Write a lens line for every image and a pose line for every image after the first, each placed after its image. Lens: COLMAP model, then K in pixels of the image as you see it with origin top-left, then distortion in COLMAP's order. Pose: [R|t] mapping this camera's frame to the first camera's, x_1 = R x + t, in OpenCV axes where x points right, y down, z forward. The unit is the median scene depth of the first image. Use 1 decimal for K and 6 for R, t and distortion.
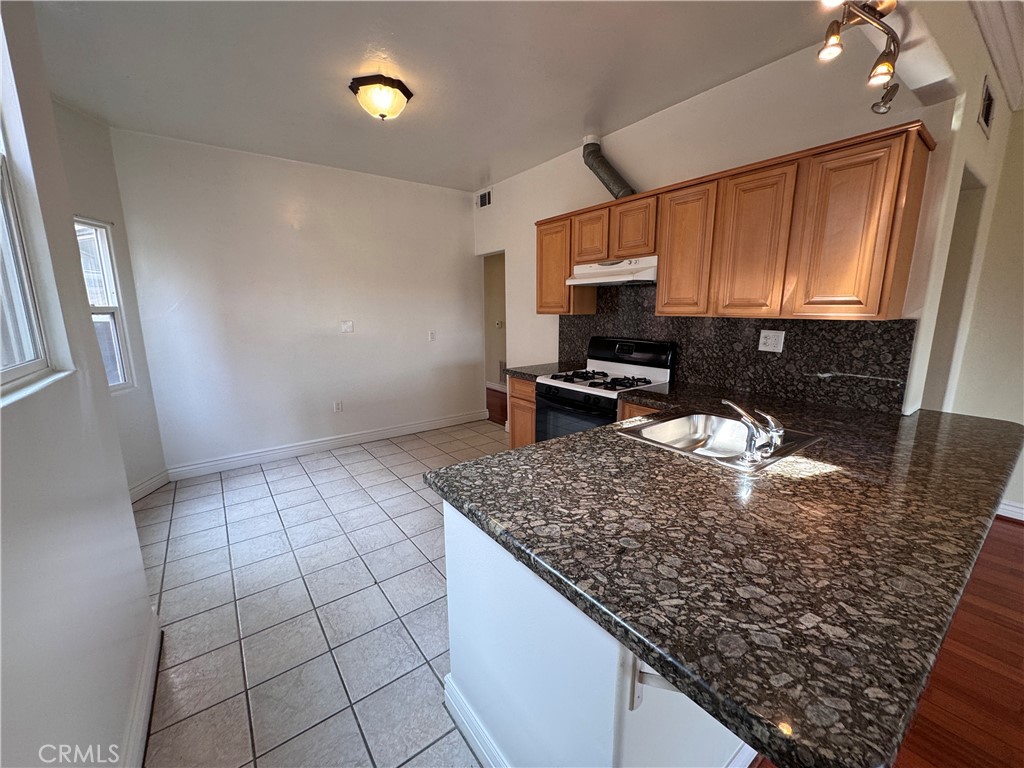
lens RADIAL K [[409.7, 0, 513.2], [0, 409.7, 384.1], [0, 0, 1]] dist [-0.000010, 0.000034]
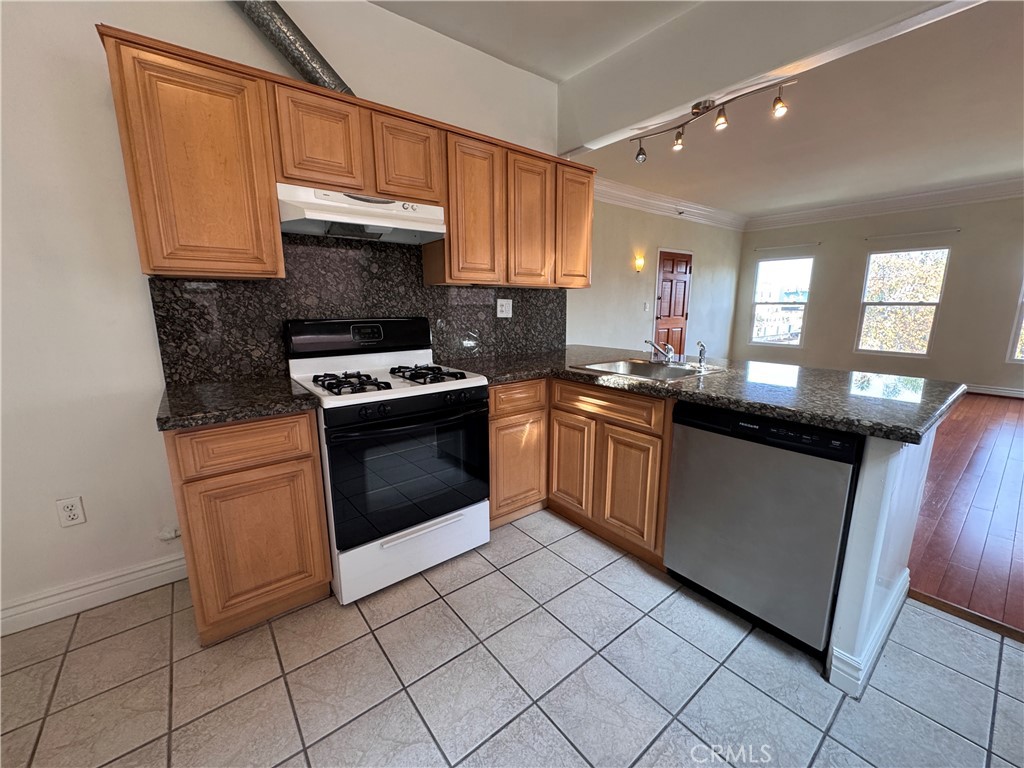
lens RADIAL K [[409.7, 0, 513.6], [0, 409.7, 380.9], [0, 0, 1]] dist [-0.000010, 0.000034]
pose [[-0.035403, -0.184888, 0.982122, -0.524107], [0.186429, 0.964265, 0.188247, -0.113816], [-0.981830, 0.189761, 0.000330, 0.959168]]
